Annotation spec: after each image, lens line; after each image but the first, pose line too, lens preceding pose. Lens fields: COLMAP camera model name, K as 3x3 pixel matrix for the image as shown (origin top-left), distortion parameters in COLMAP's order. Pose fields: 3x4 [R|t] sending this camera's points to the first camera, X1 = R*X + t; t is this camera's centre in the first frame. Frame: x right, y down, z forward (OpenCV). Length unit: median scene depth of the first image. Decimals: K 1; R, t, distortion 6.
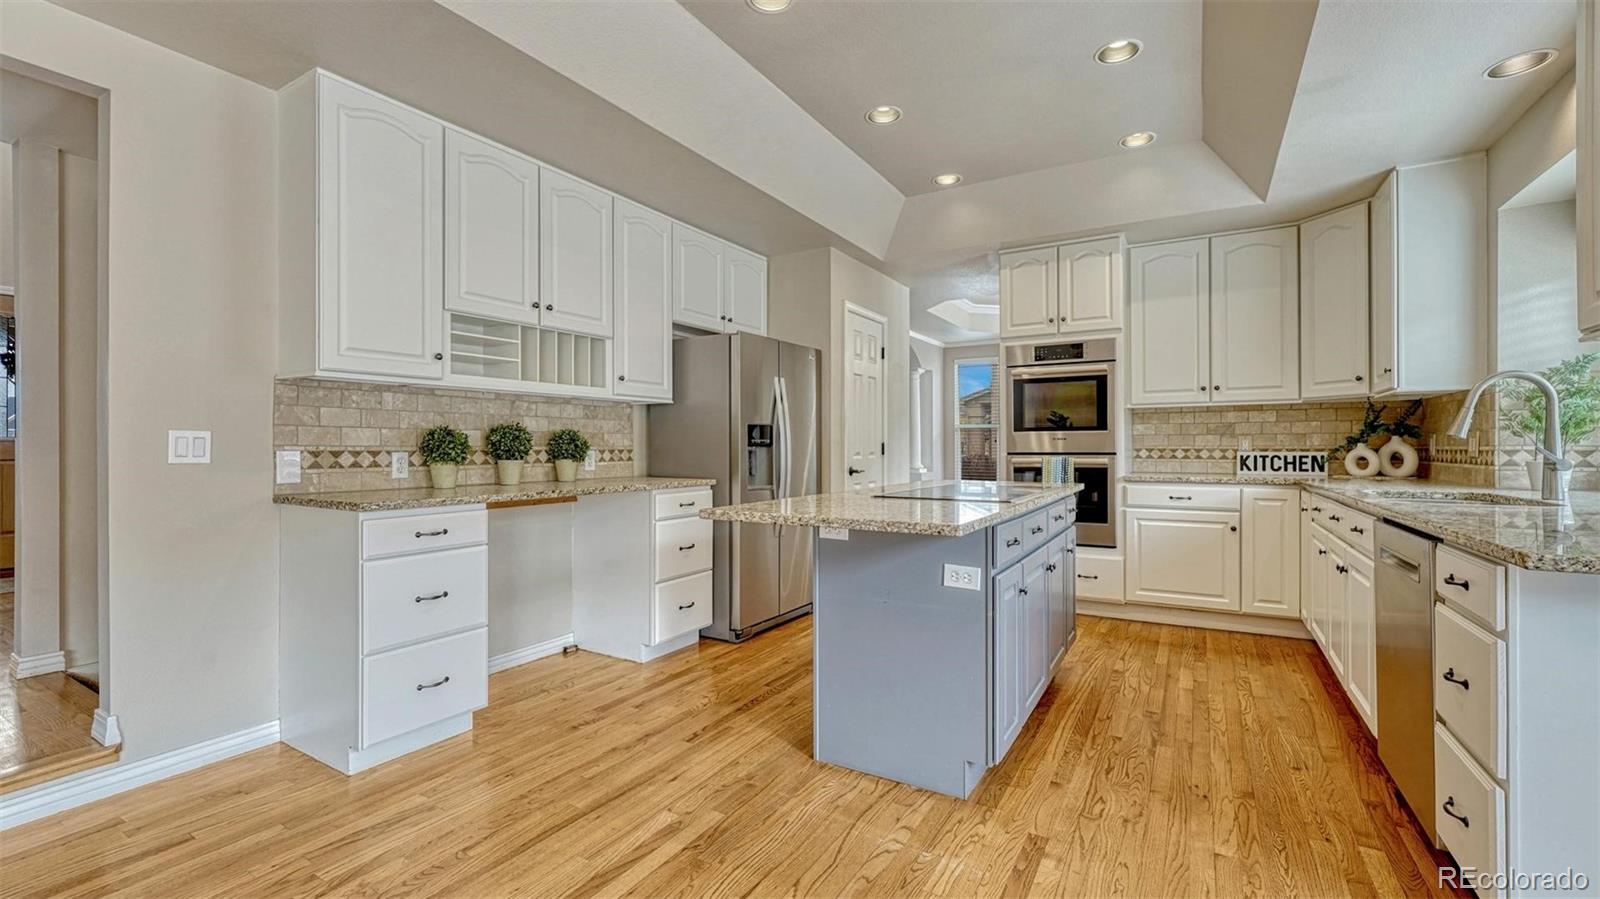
lens RADIAL K [[656.0, 0, 815.7], [0, 656.0, 443.4], [0, 0, 1]] dist [-0.010506, 0.001807]
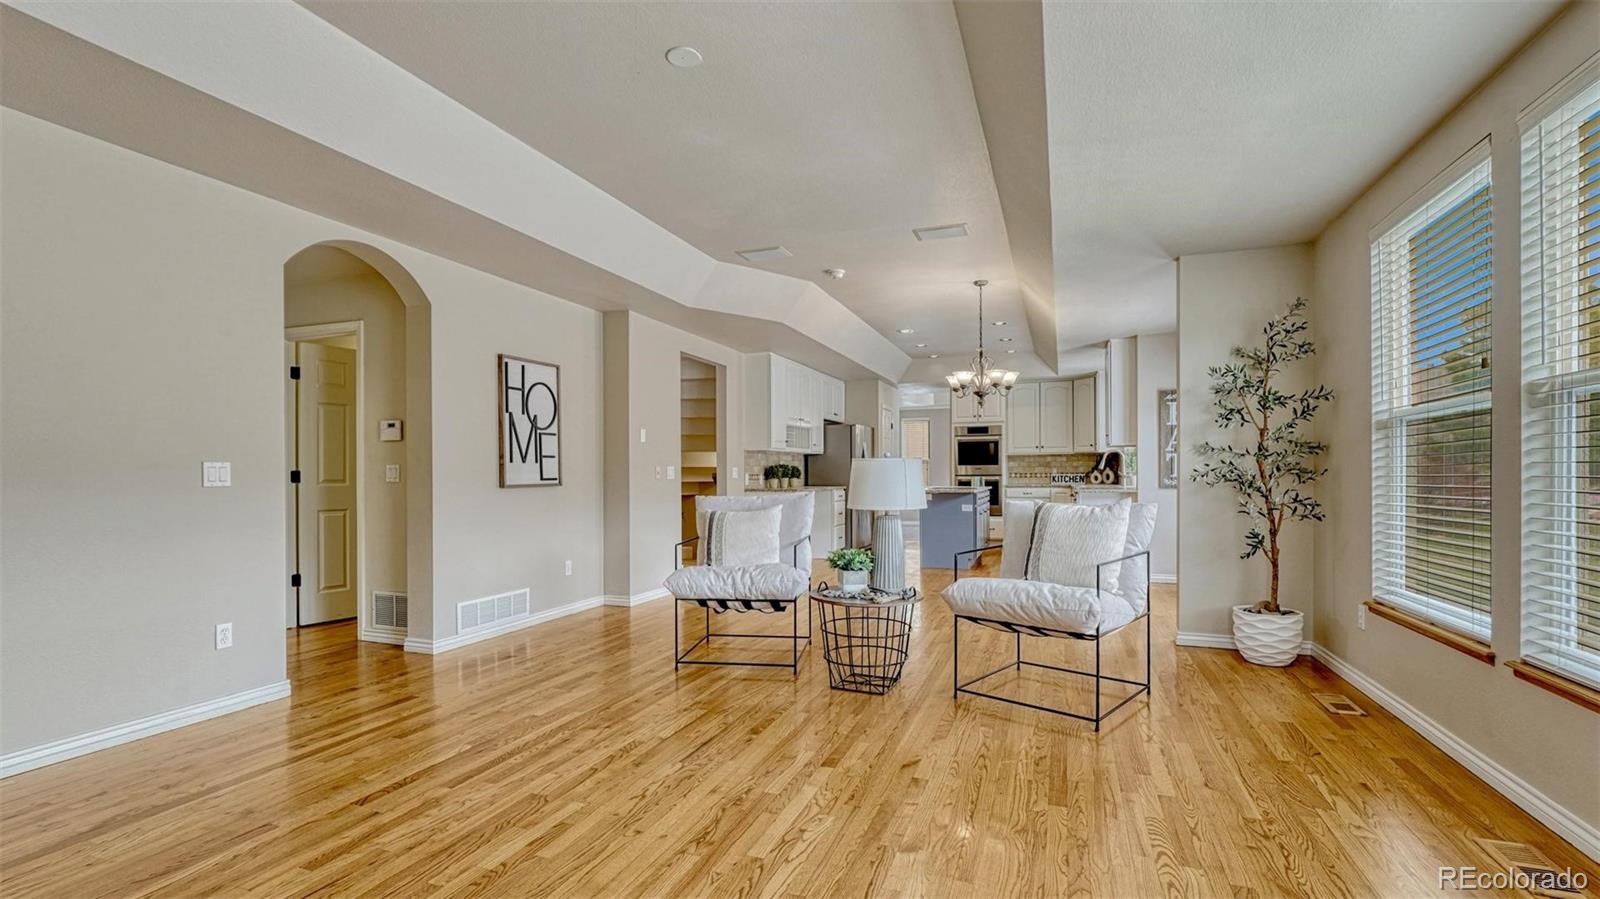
lens RADIAL K [[723.0, 0, 782.4], [0, 723.0, 477.6], [0, 0, 1]] dist [-0.002053, 0.000360]
pose [[0.987323, -0.003413, 0.158687, -0.723695], [0.001598, 0.999932, 0.011568, -0.006135], [-0.158715, -0.011168, 0.987261, -1.421051]]
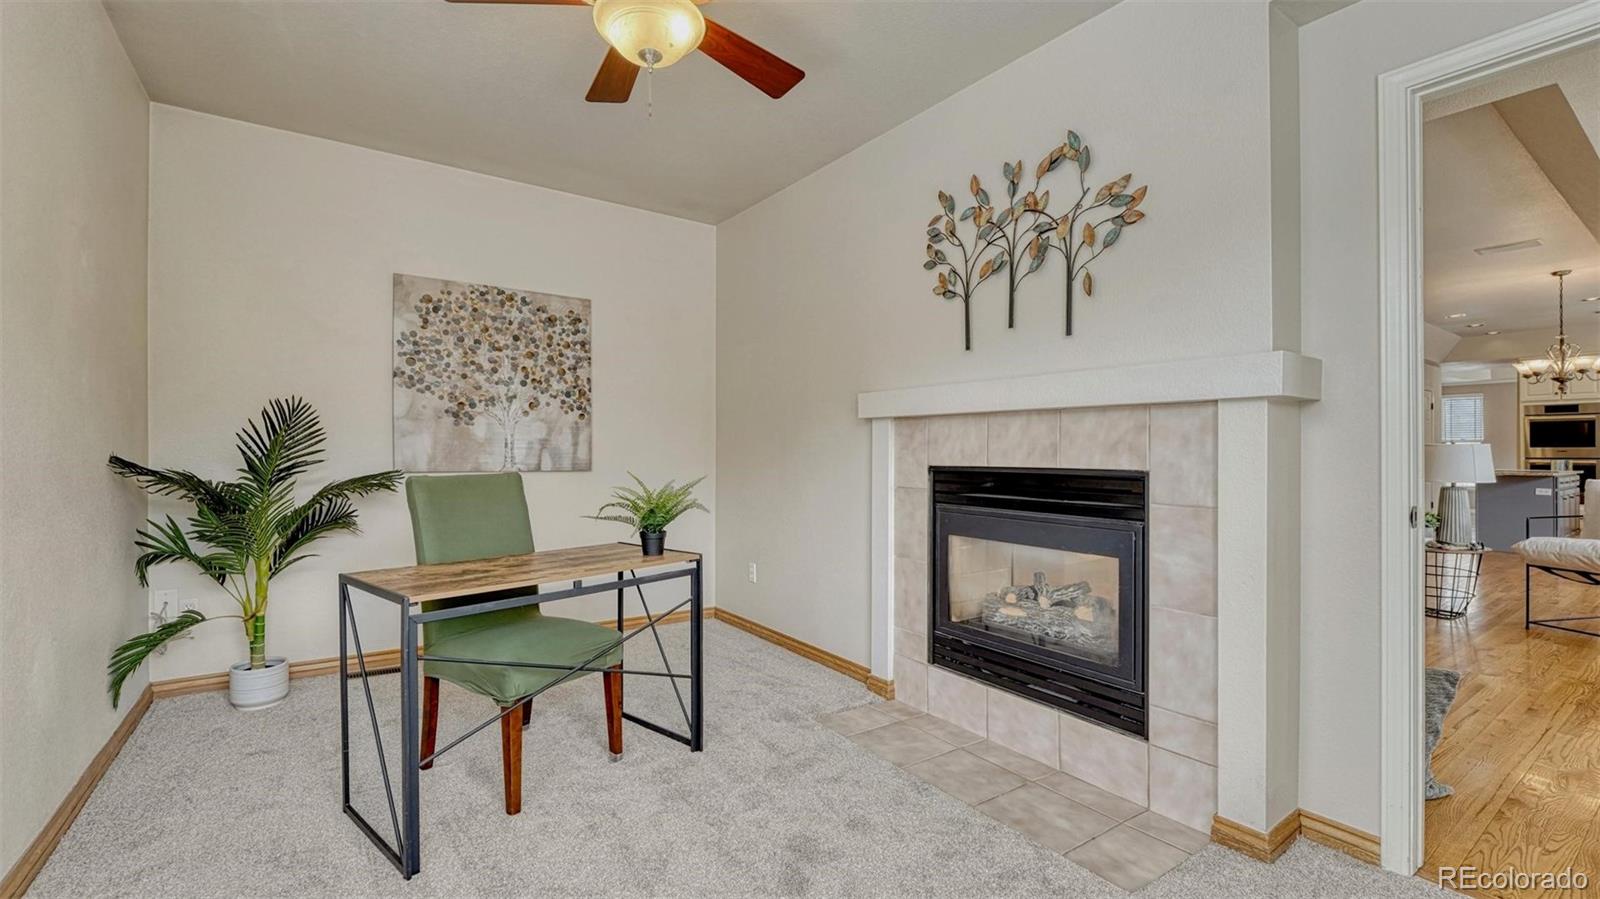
lens RADIAL K [[656.0, 0, 798.0], [0, 656.0, 453.6], [0, 0, 1]] dist [-0.010506, 0.001807]
pose [[0.901344, -0.001391, -0.433103, -0.954950], [0.002870, 0.999992, 0.002762, -0.011188], [0.433095, -0.003732, 0.901340, -1.972617]]
